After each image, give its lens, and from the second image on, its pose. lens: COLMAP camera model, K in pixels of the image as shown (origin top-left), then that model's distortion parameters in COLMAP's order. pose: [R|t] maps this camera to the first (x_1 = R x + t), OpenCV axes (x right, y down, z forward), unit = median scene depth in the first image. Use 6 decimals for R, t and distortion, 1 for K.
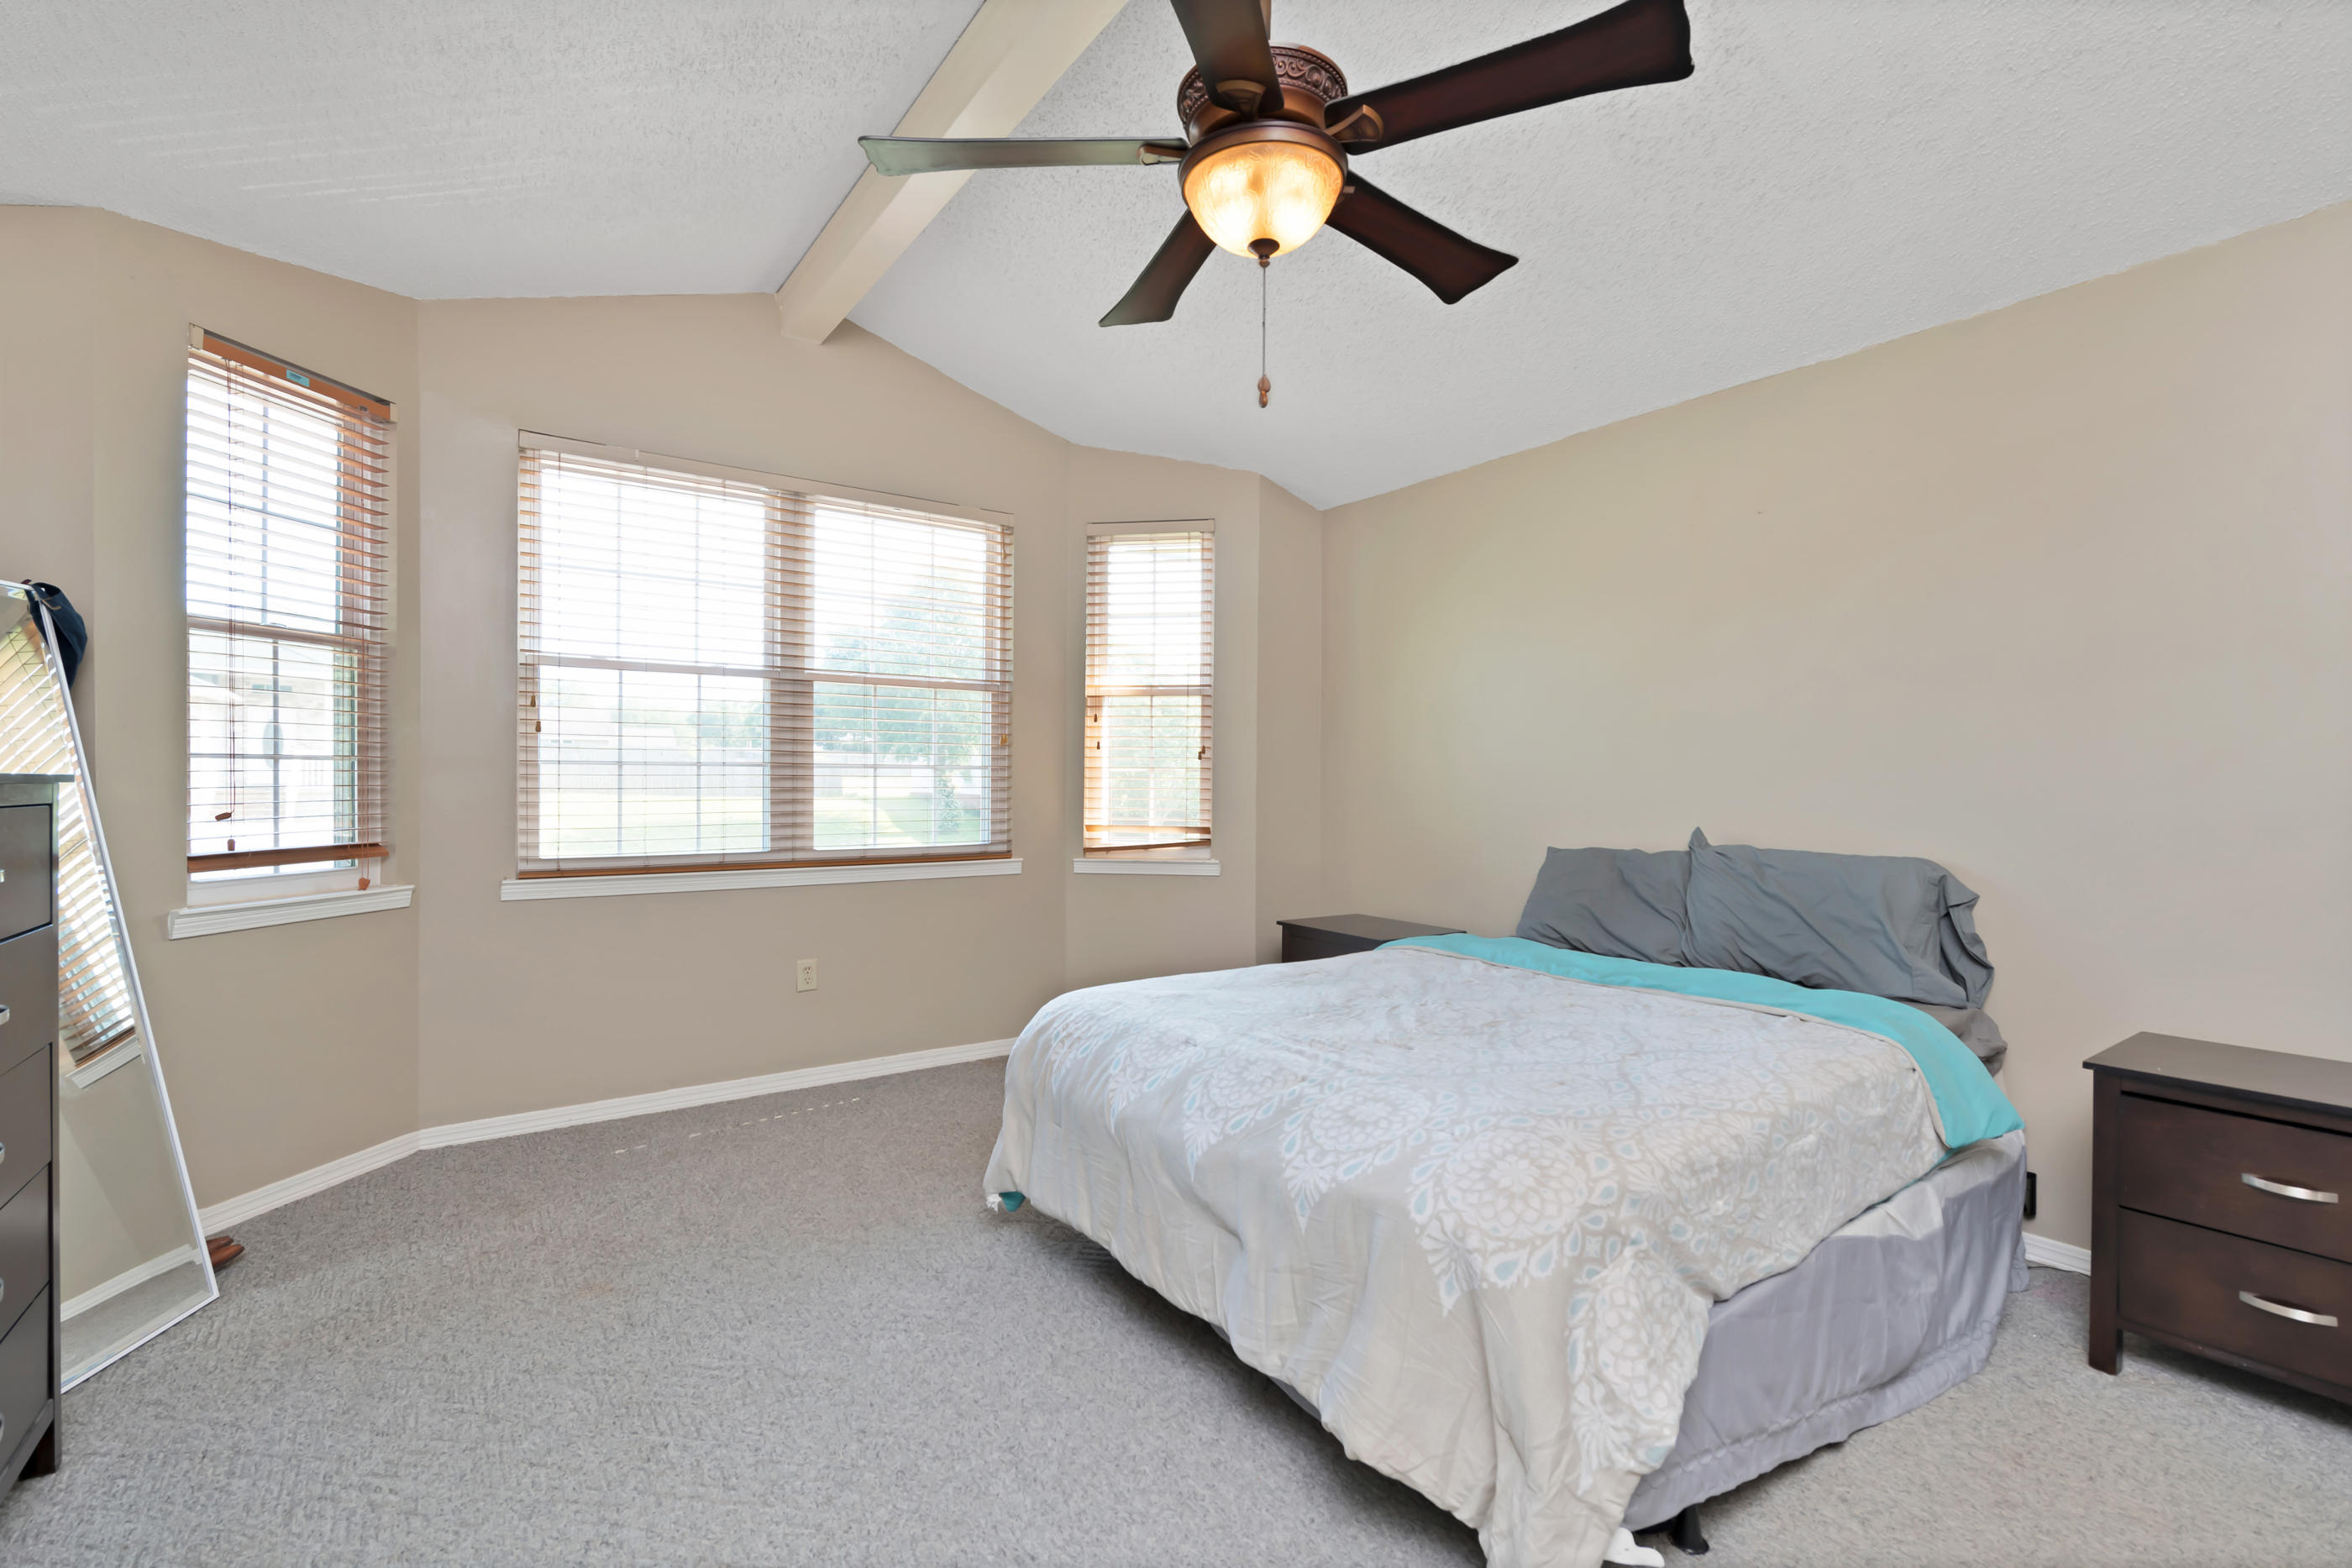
lens RADIAL K [[1044.0, 0, 1176.0], [0, 1044.0, 784.0], [0, 0, 1]] dist [0.001850, -0.004102]
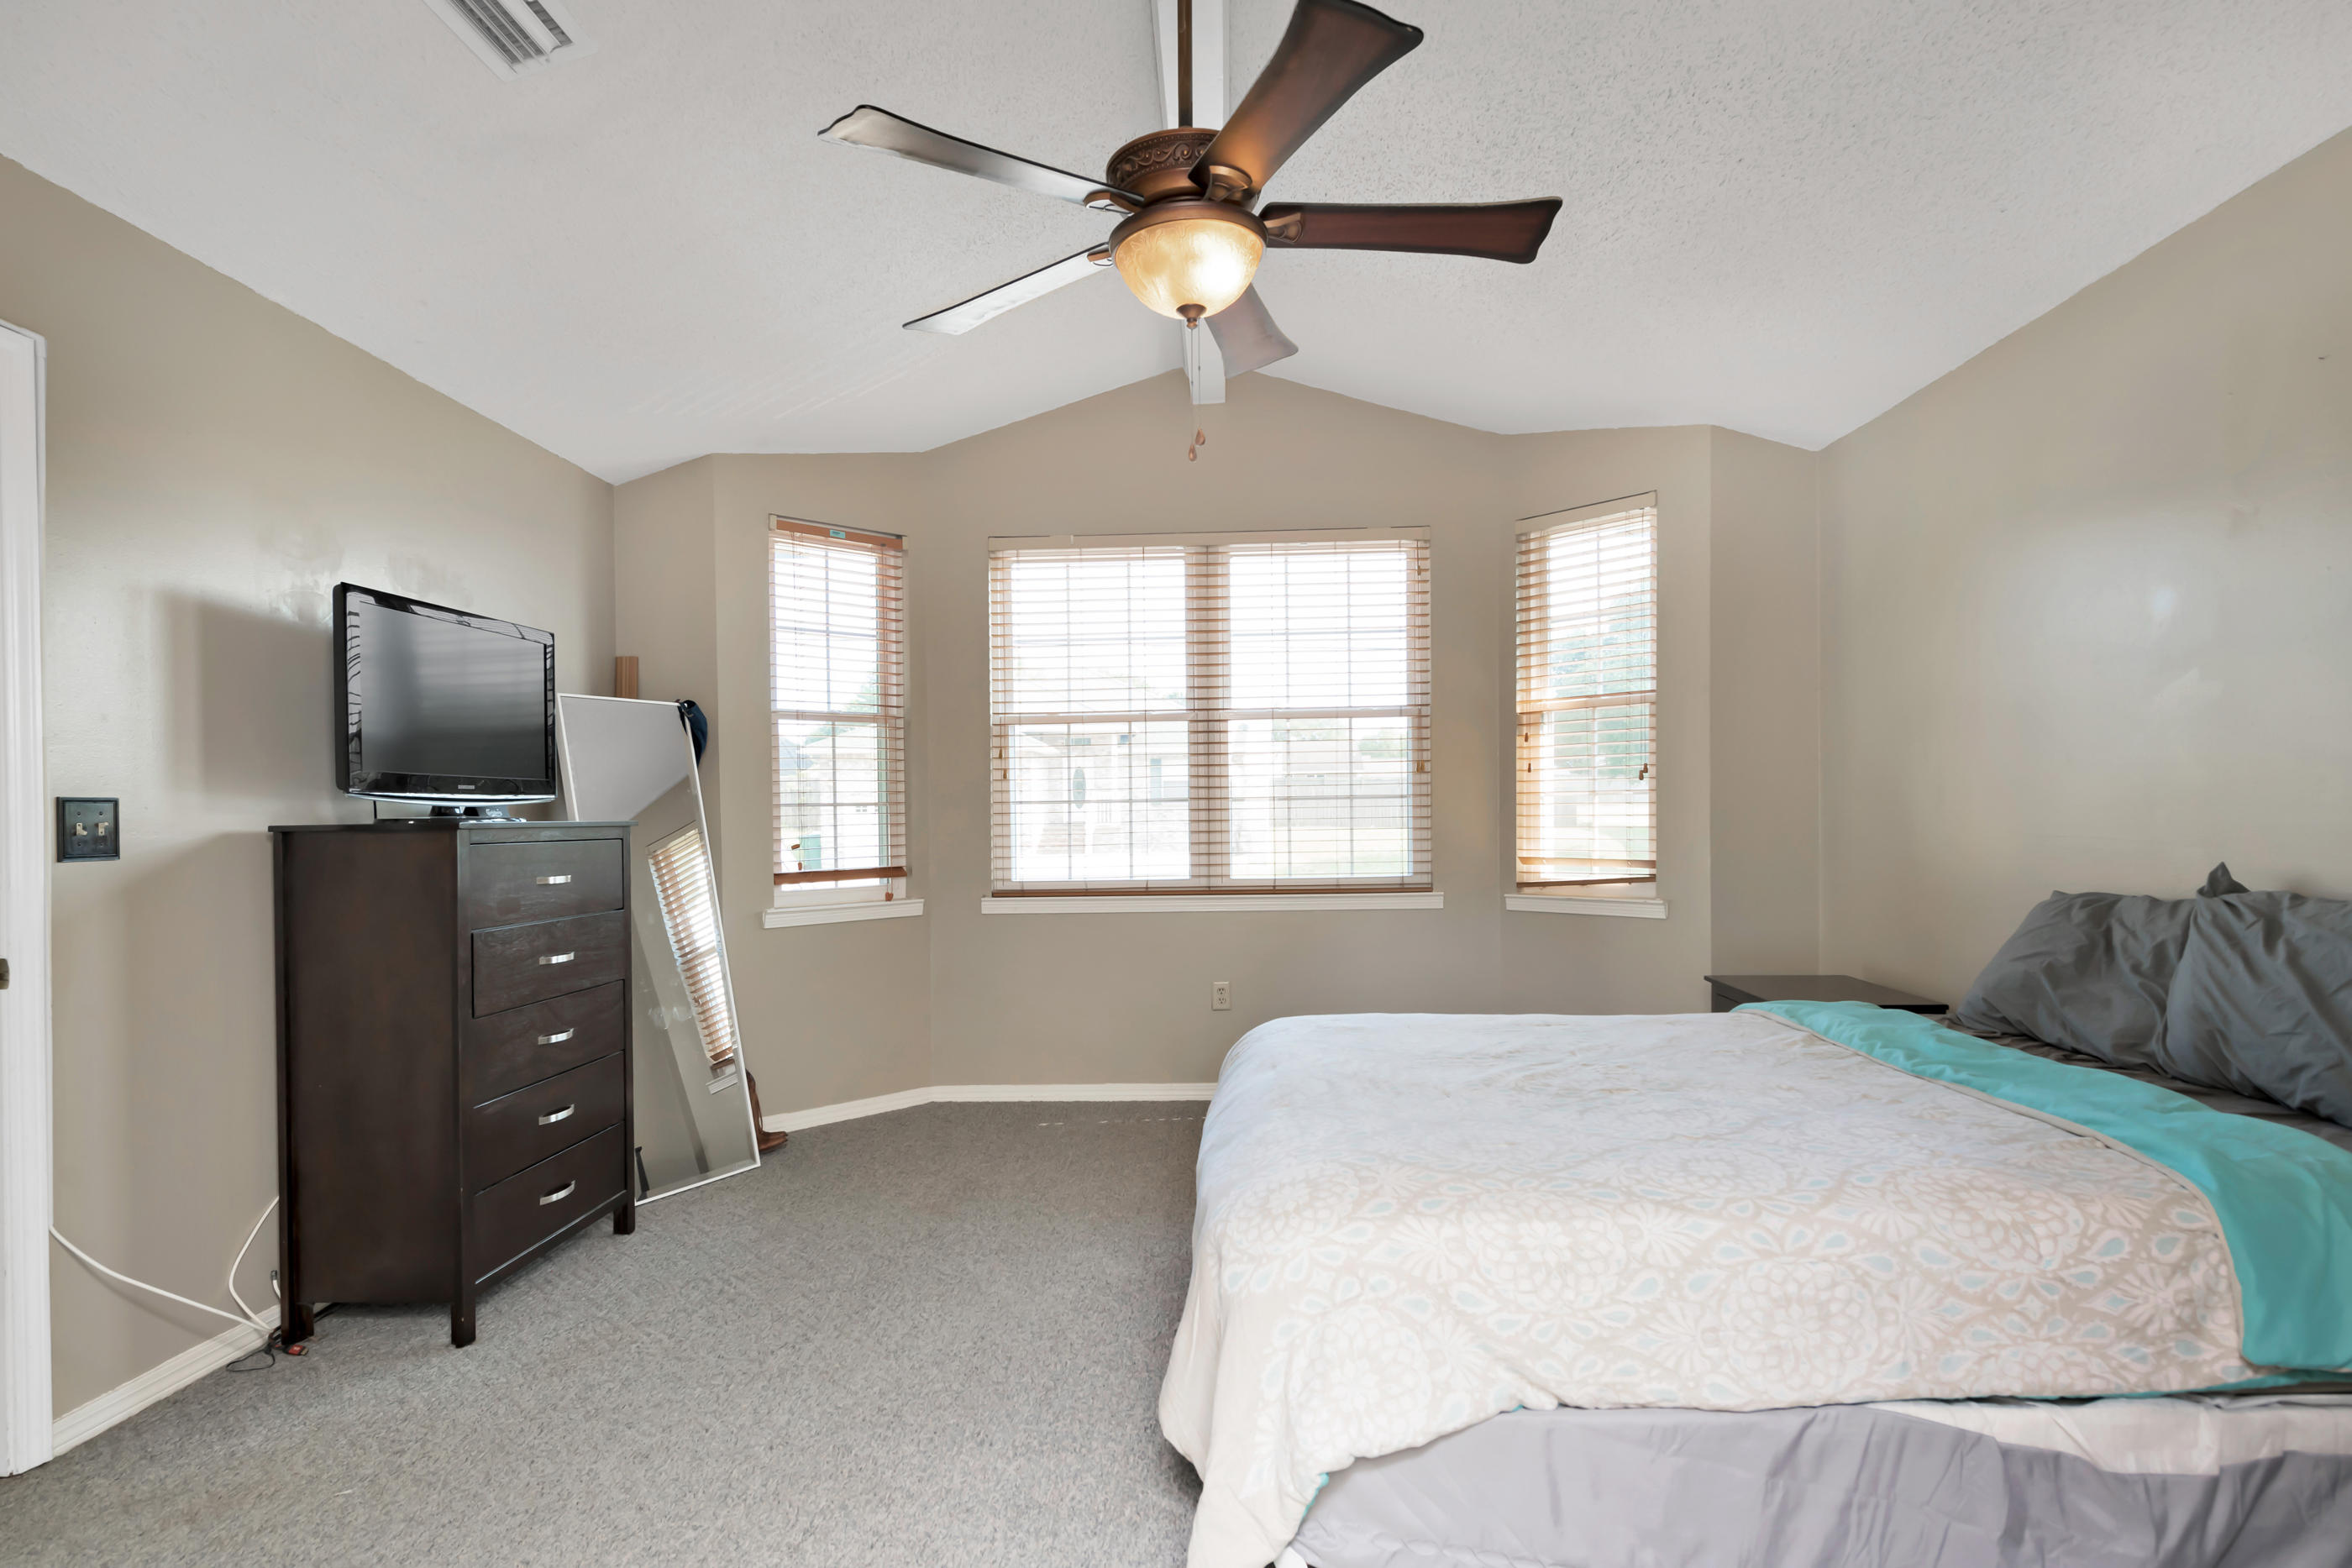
lens RADIAL K [[1197.8, 0, 1176.5], [0, 1197.8, 812.9], [0, 0, 1]] dist [0.004351, 0.000740]
pose [[0.785817, -0.017693, -0.618206, 0.415943], [0.018342, 0.999818, -0.005300, 0.001993], [0.618187, -0.007174, 0.785998, 0.010817]]
